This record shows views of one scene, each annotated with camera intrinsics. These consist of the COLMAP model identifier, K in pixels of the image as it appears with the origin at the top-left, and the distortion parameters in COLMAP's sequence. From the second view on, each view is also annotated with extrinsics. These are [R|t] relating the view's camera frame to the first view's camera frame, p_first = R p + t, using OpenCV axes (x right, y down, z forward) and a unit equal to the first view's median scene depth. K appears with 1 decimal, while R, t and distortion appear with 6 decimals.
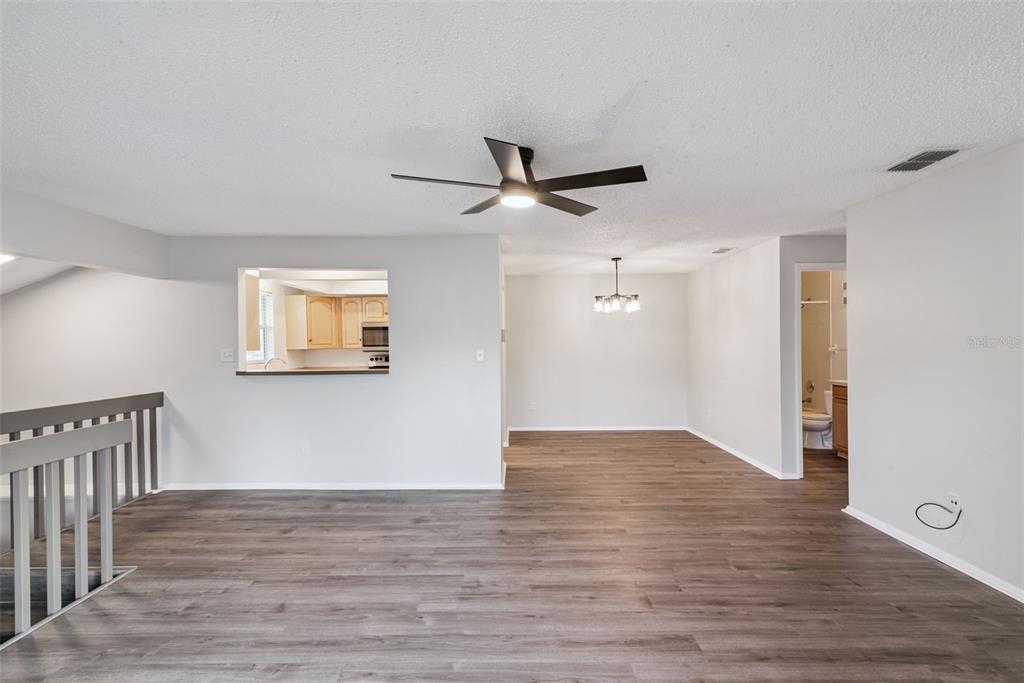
lens RADIAL K [[475.0, 0, 512.0], [0, 475.0, 341.5], [0, 0, 1]] dist [0.016600, -0.000310]
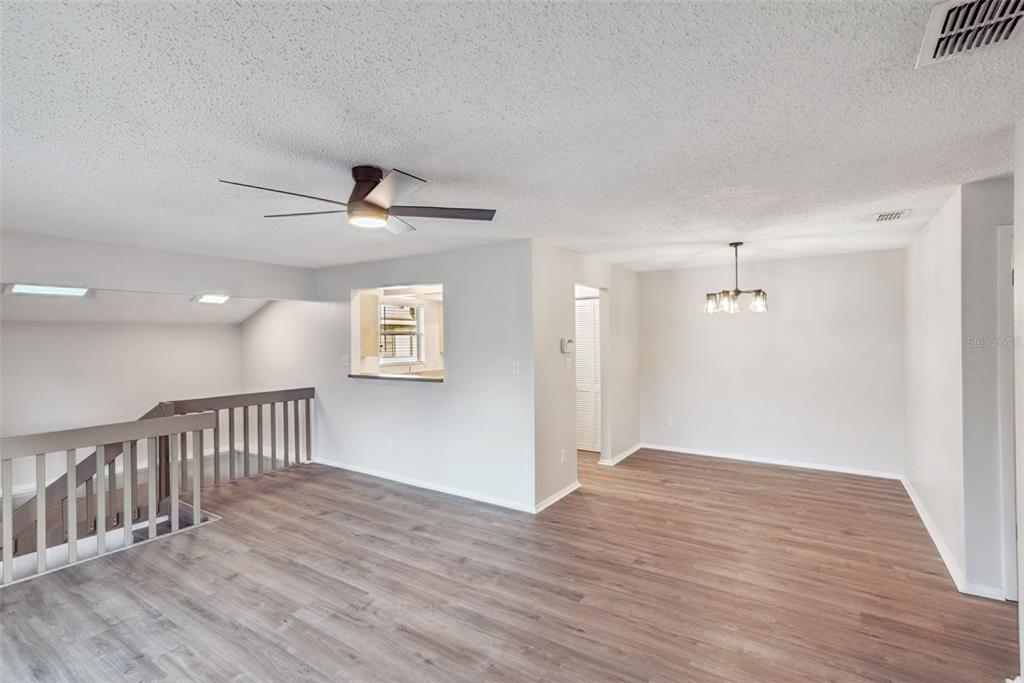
lens RADIAL K [[475.0, 0, 512.0], [0, 475.0, 341.5], [0, 0, 1]] dist [0.016600, -0.000310]
pose [[0.838395, 0.004138, -0.545047, 0.521330], [0.003489, 0.999910, 0.012958, -0.042412], [0.545052, -0.012765, 0.838305, 0.238019]]
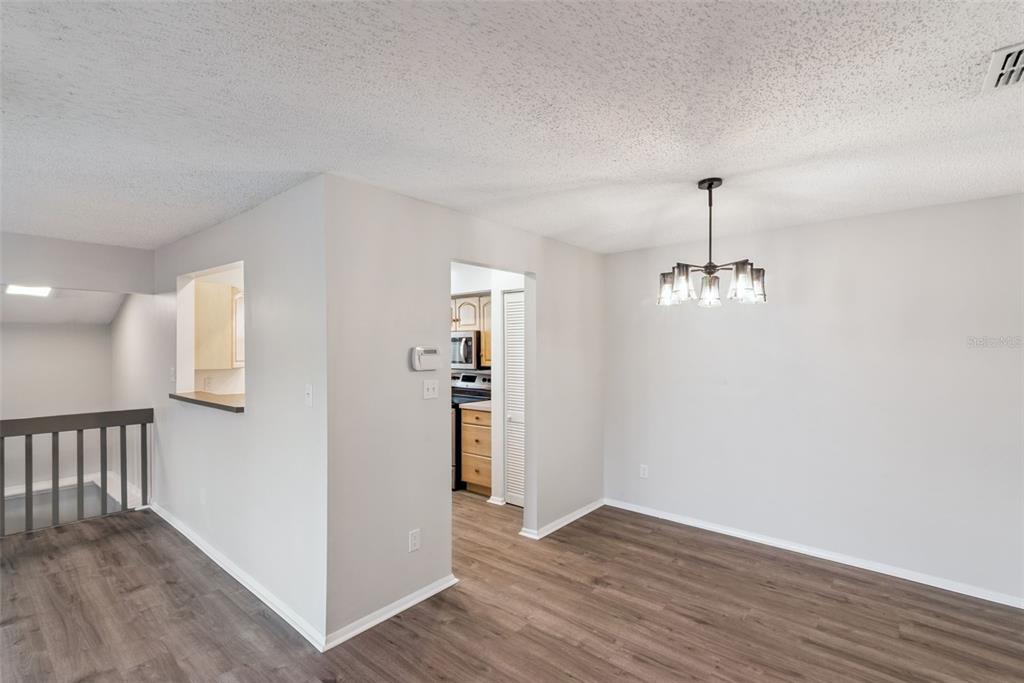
lens RADIAL K [[475.3, 0, 510.4], [0, 475.3, 353.2], [0, 0, 1]] dist [0.015212, 0.000074]
pose [[0.765956, 0.018979, -0.642613, 0.560048], [-0.007378, 0.999758, 0.020733, -0.041180], [0.642851, -0.011140, 0.765911, 0.849775]]
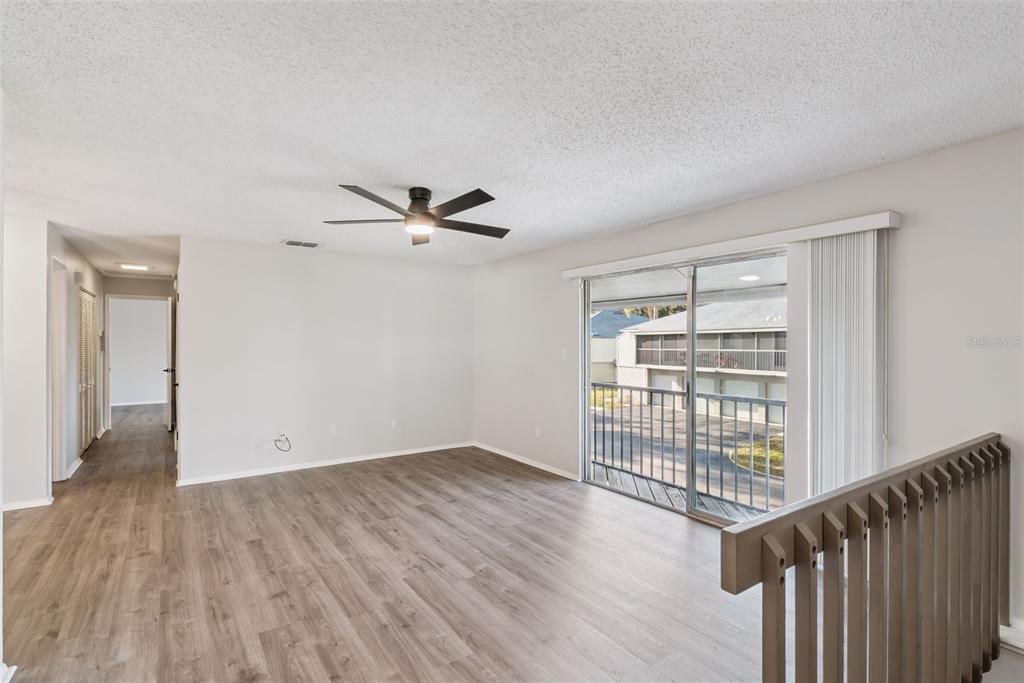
lens RADIAL K [[478.2, 0, 510.0], [0, 478.2, 341.8], [0, 0, 1]] dist [-0.010279, -0.000118]
pose [[-0.587123, 0.014658, 0.809365, -0.760038], [0.001931, 0.999859, -0.016707, 0.015844], [-0.809495, -0.008246, -0.587068, 1.035915]]
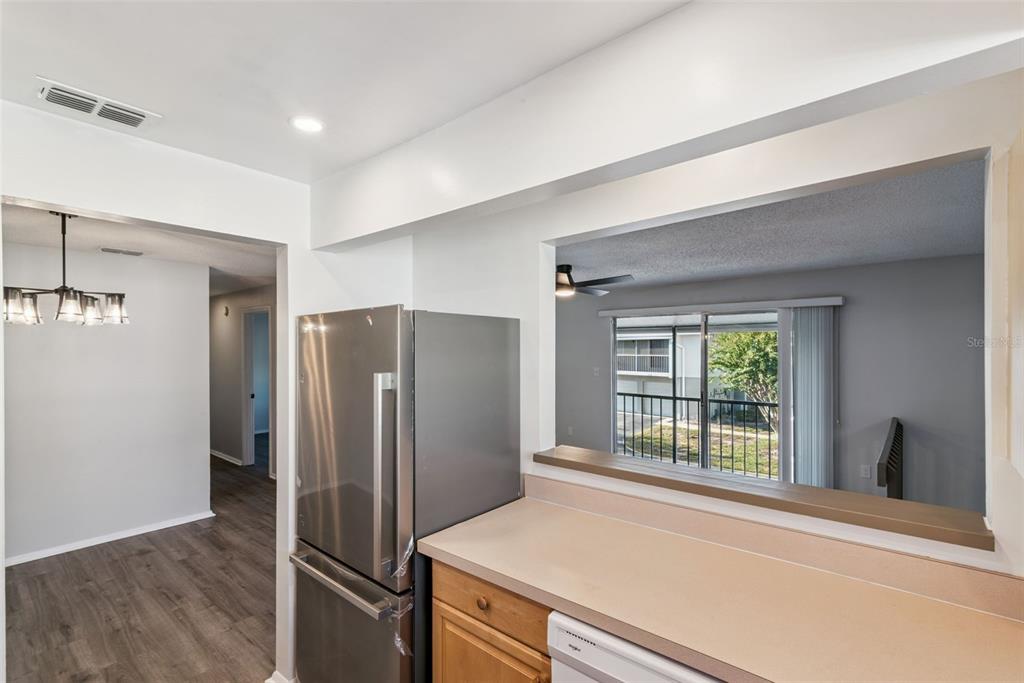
lens RADIAL K [[461.7, 0, 514.2], [0, 461.7, 344.4], [0, 0, 1]] dist [0.002584, 0.000115]
pose [[-0.773696, 0.015662, 0.633363, -0.632519], [0.010264, 0.999873, -0.012188, -0.053205], [-0.633473, -0.002929, -0.773759, 1.658935]]
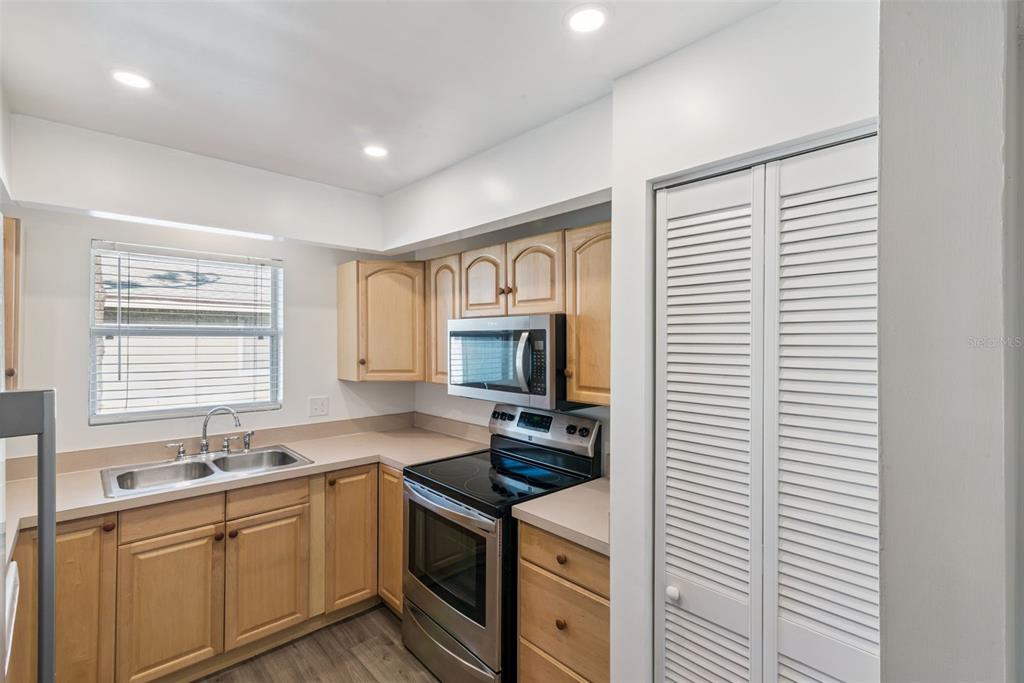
lens RADIAL K [[475.0, 0, 512.0], [0, 475.0, 341.5], [0, 0, 1]] dist [0.016600, -0.000310]
pose [[0.686898, 0.019558, -0.726490, -0.019313], [-0.009824, 0.999796, 0.017627, -0.053473], [0.726687, -0.004971, 0.686951, 1.409851]]
